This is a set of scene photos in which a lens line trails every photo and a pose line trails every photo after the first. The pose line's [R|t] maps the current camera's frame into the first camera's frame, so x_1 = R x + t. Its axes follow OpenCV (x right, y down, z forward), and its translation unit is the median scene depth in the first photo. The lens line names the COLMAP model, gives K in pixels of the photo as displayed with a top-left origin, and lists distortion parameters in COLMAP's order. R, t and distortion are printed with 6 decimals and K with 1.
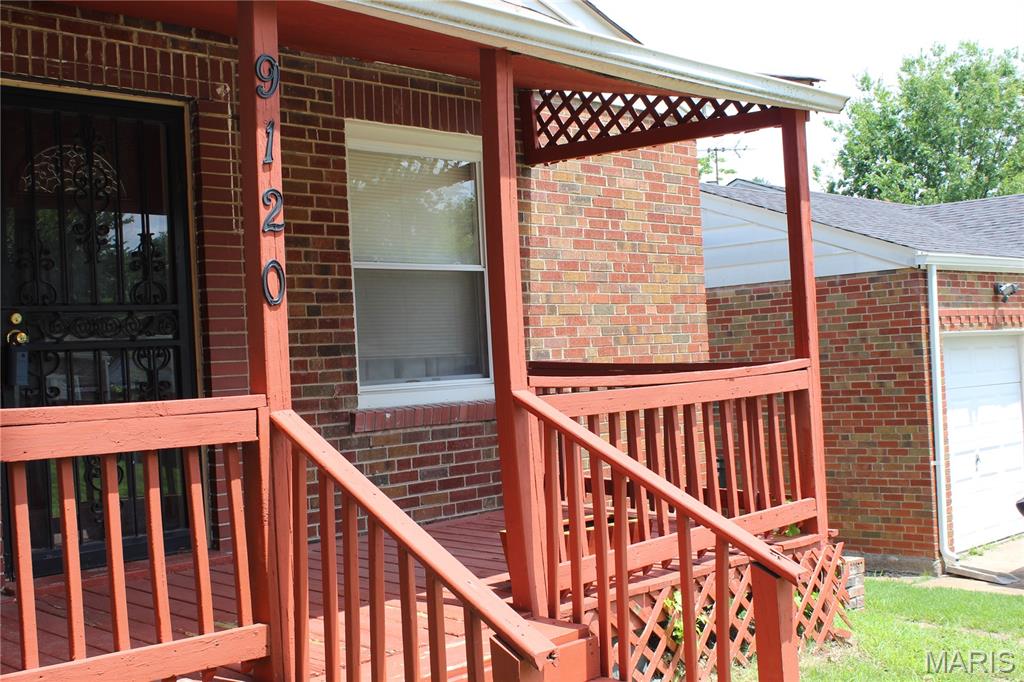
lens RADIAL K [[1222.8, 0, 512.0], [0, 1222.8, 341.0], [0, 0, 1]] dist [-0.207872, 0.565213]
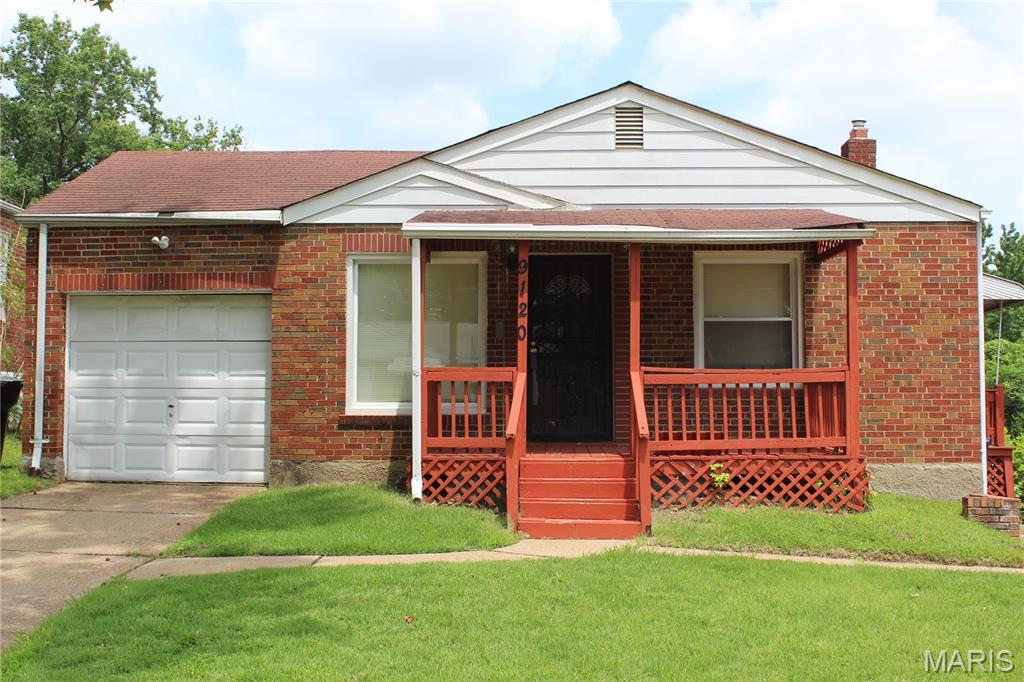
lens RADIAL K [[1222.8, 0, 512.0], [0, 1222.8, 341.0], [0, 0, 1]] dist [-0.207872, 0.565213]
pose [[0.668696, 0.002004, -0.743533, 1.261327], [-0.020388, 0.999670, -0.015642, 0.014902], [0.743256, 0.025619, 0.668516, -0.676249]]
